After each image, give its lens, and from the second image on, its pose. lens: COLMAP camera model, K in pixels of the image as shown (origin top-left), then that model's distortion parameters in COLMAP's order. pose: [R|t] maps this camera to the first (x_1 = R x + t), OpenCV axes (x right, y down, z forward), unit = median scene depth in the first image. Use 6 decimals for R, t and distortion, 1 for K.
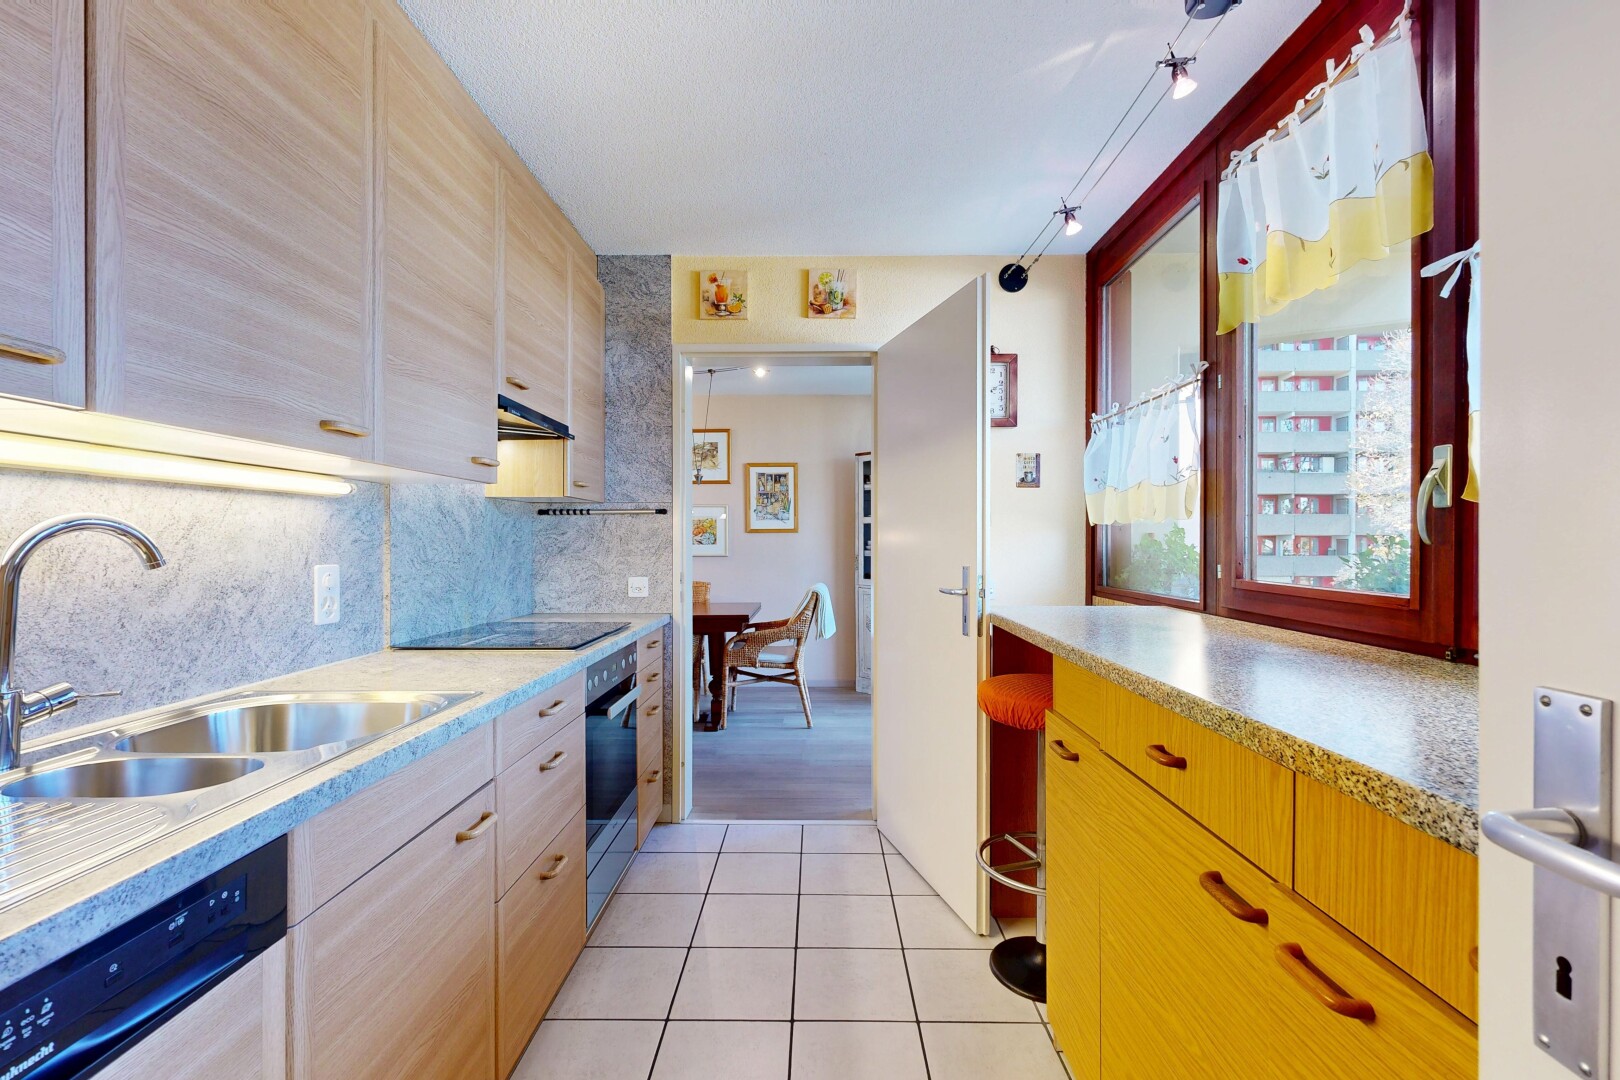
lens RADIAL K [[765.2, 0, 810.0], [0, 765.2, 540.0], [0, 0, 1]] dist [0.000141, 0.000012]
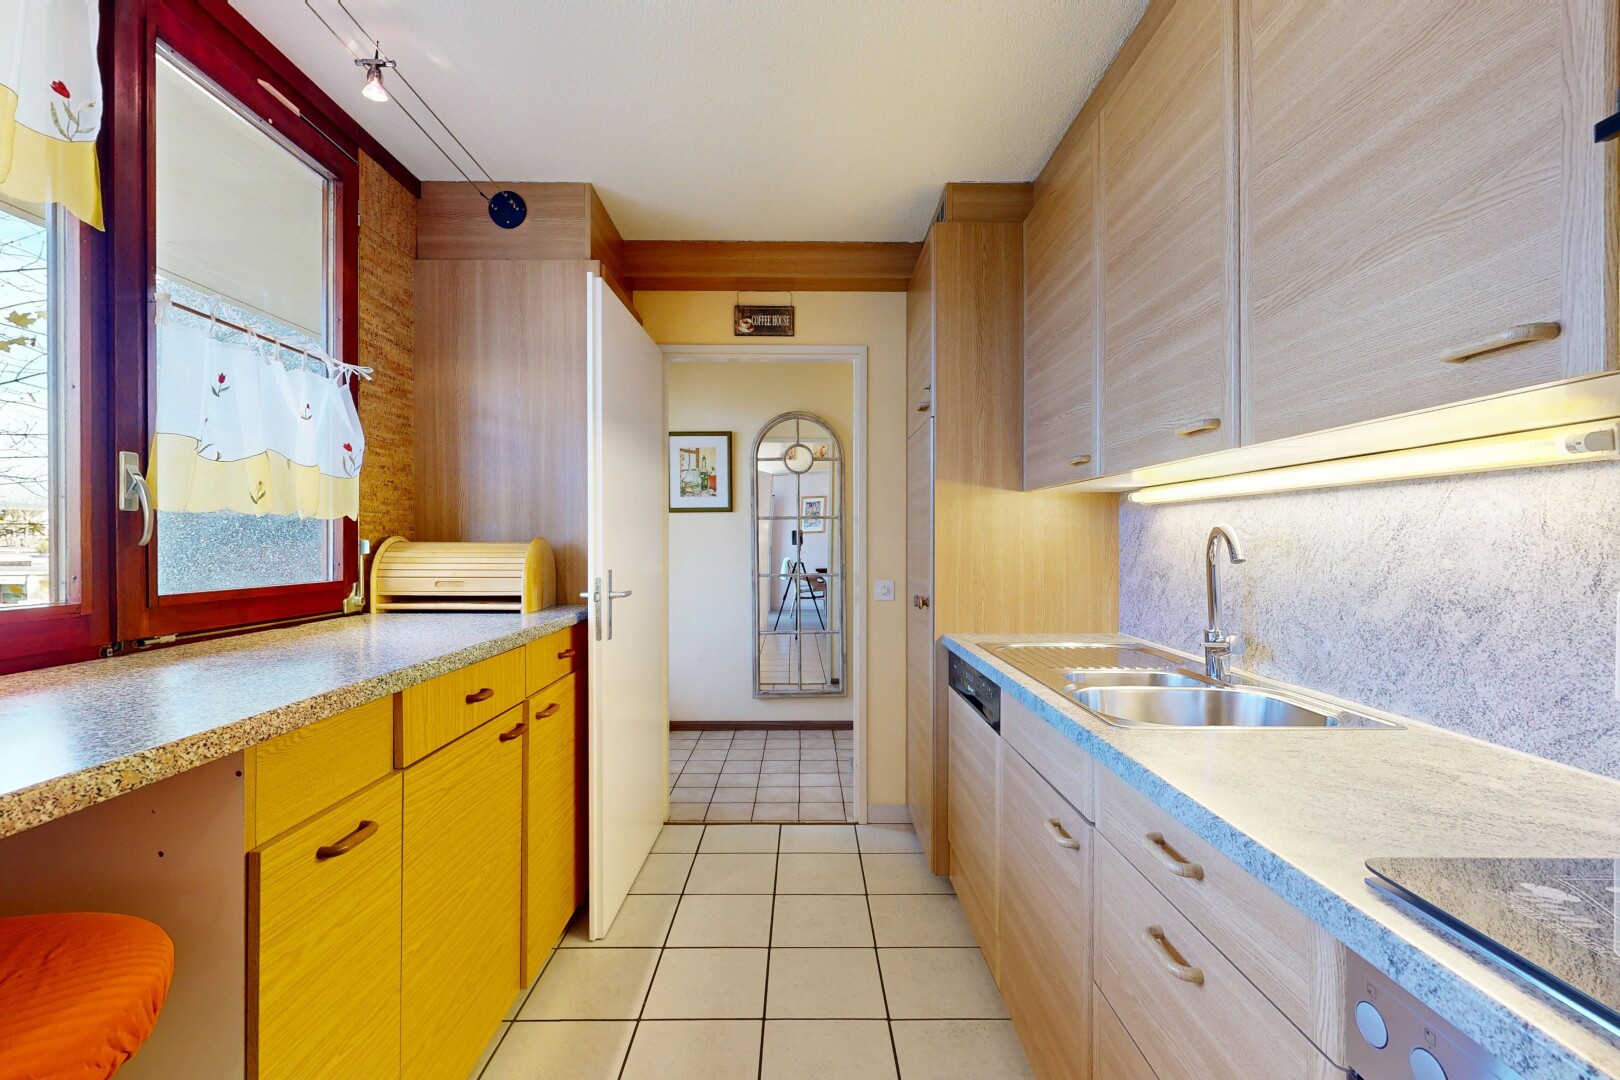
lens RADIAL K [[705.9, 0, 806.5], [0, 705.9, 542.0], [0, 0, 1]] dist [0.000406, 0.000032]
pose [[-0.999599, -0.020437, -0.019619, -0.082022], [-0.020516, 0.999782, 0.003794, 0.011633], [0.019537, 0.004195, -0.999800, 1.775709]]
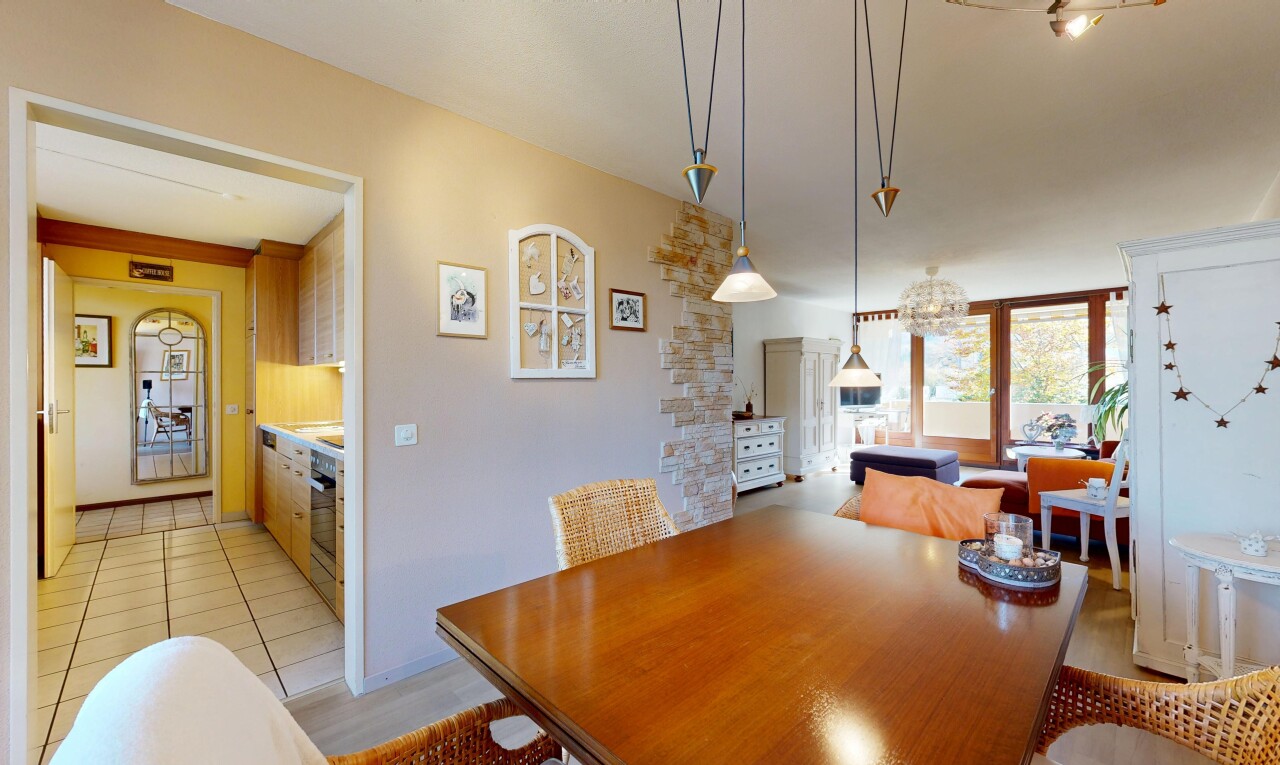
lens RADIAL K [[500.0, 0, 644.4], [0, 500.0, 385.3], [0, 0, 1]] dist [-0.001491, -0.000255]
pose [[-0.702996, -0.019727, -0.710920, -0.057488], [-0.014369, 0.999805, -0.013534, 0.012105], [0.711048, 0.000701, -0.703143, 2.130101]]
